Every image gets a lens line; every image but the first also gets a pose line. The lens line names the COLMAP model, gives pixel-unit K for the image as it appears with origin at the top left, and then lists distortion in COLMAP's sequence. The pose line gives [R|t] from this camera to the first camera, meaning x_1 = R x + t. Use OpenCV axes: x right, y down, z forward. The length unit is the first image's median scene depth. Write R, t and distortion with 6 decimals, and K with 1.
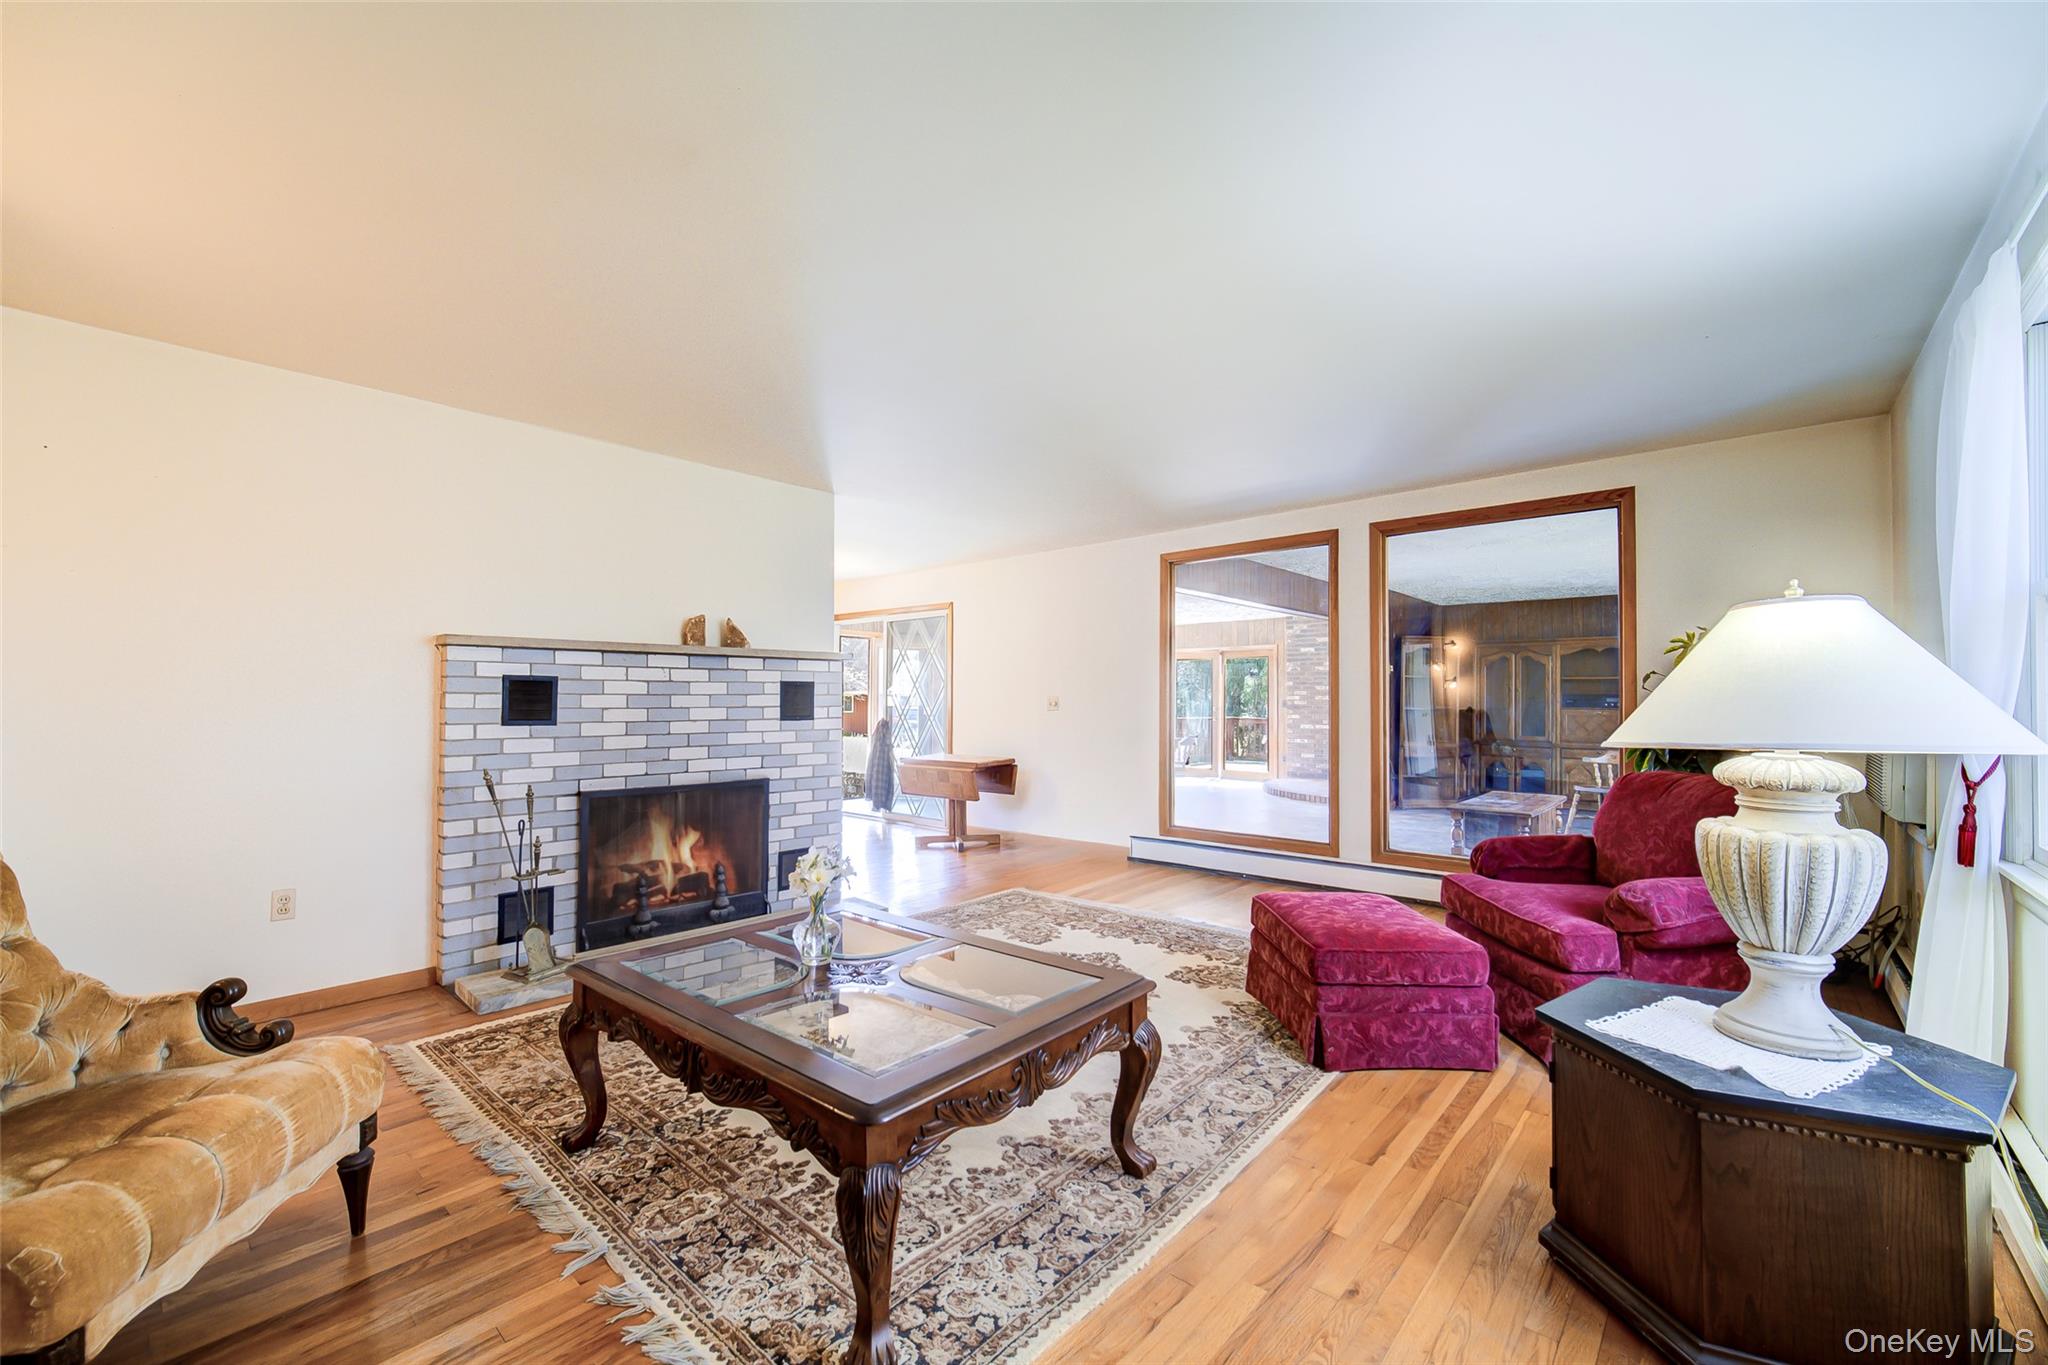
lens RADIAL K [[825.6, 0, 989.8], [0, 825.6, 681.6], [0, 0, 1]] dist [0.001879, 0.000325]
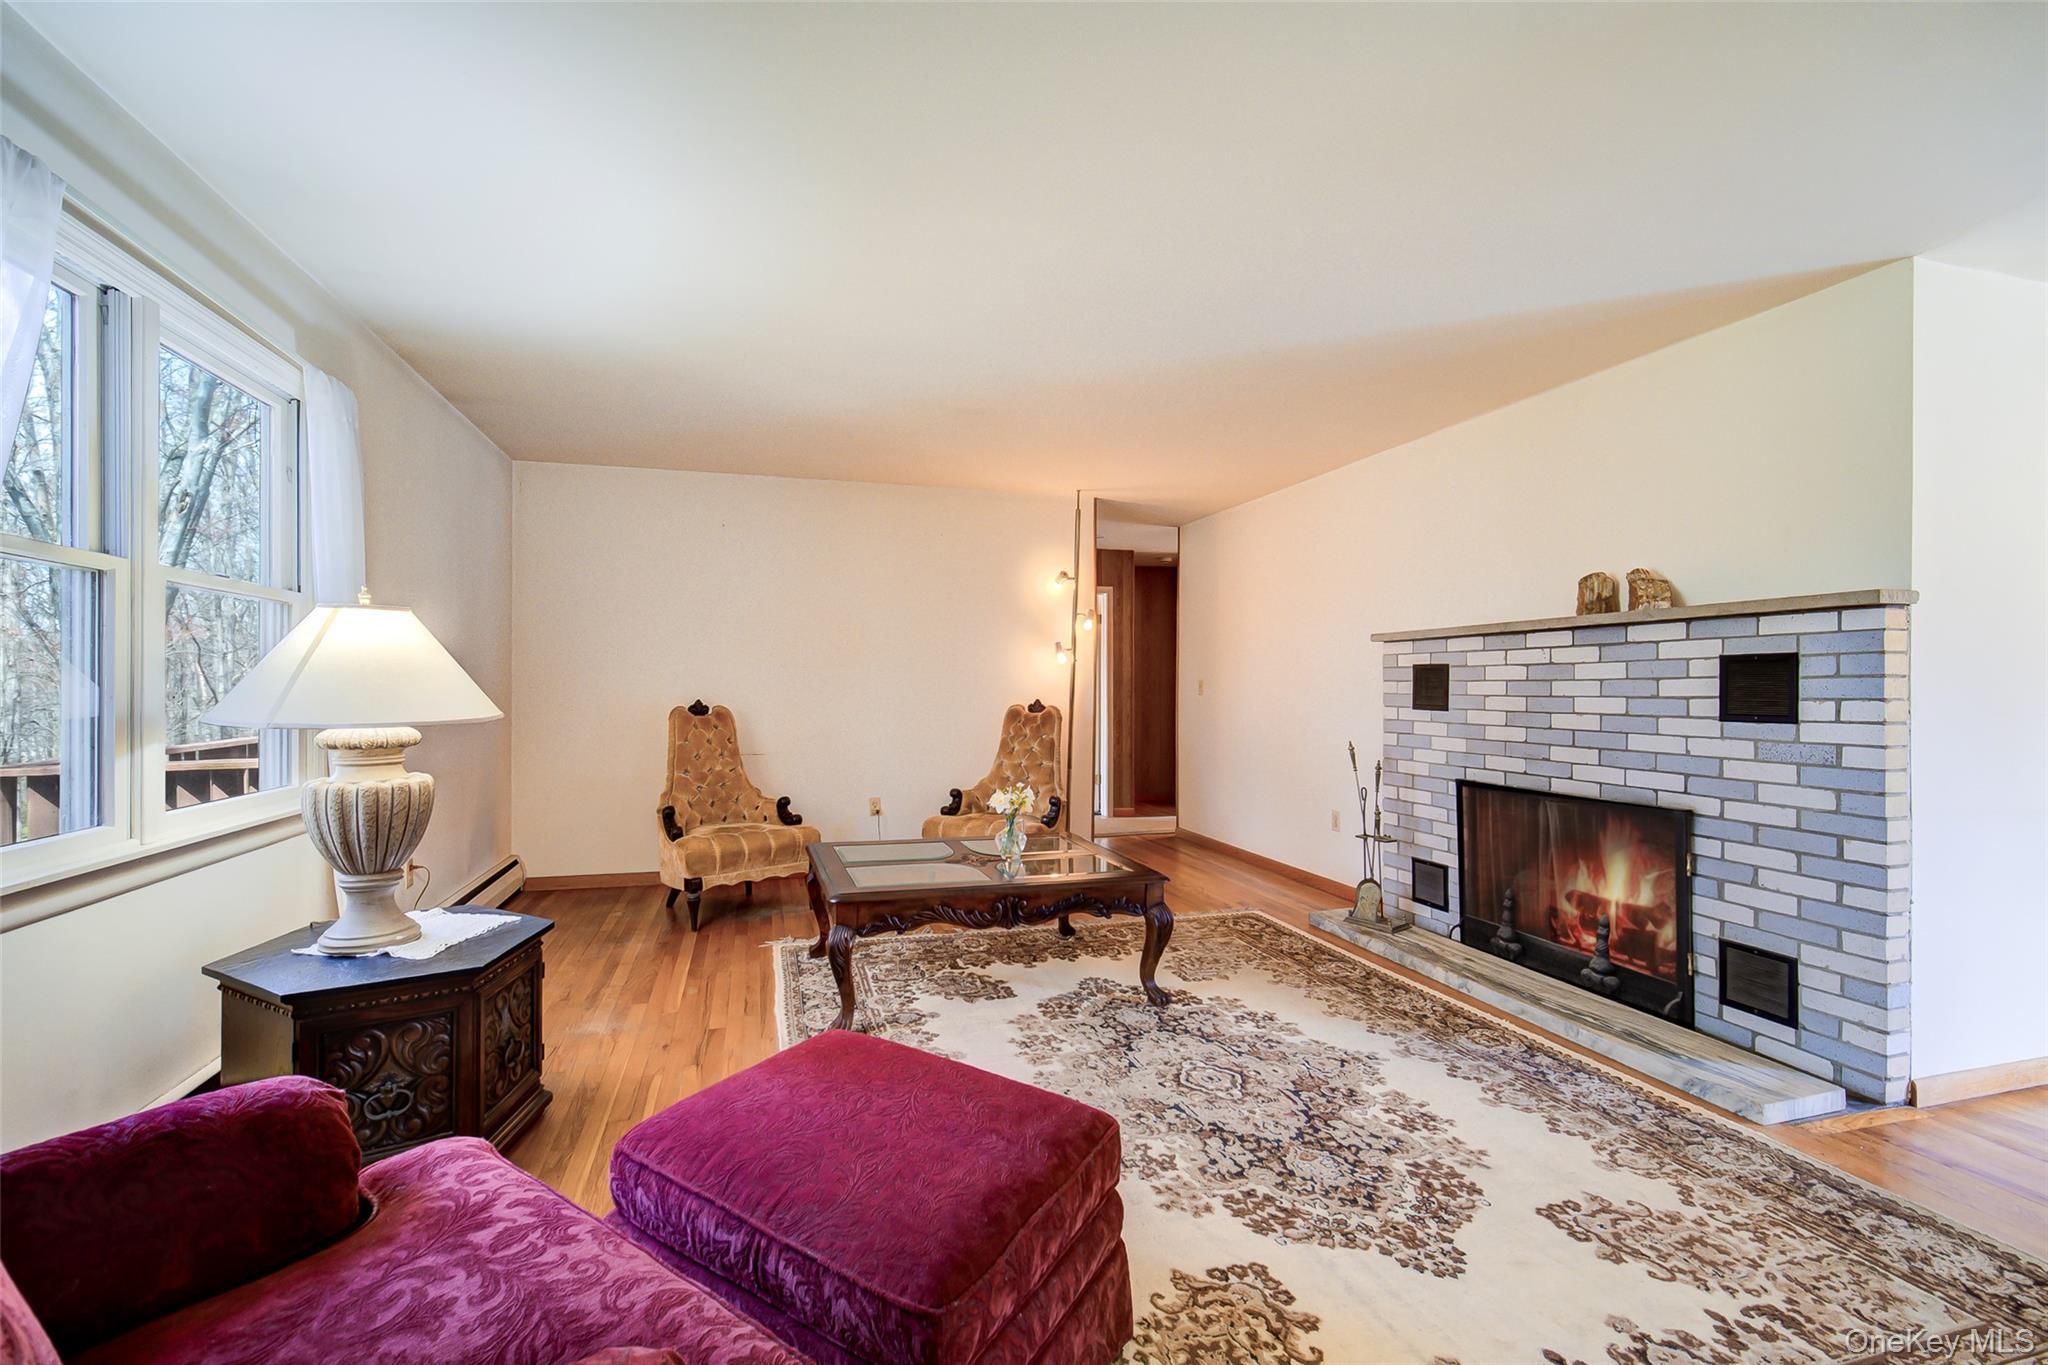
lens RADIAL K [[825.6, 0, 989.8], [0, 825.6, 681.6], [0, 0, 1]] dist [0.001879, 0.000325]
pose [[-0.516359, -0.007300, -0.856341, 0.586915], [0.016099, 0.999704, -0.018230, 0.022858], [0.856221, -0.023199, -0.516089, 0.933426]]
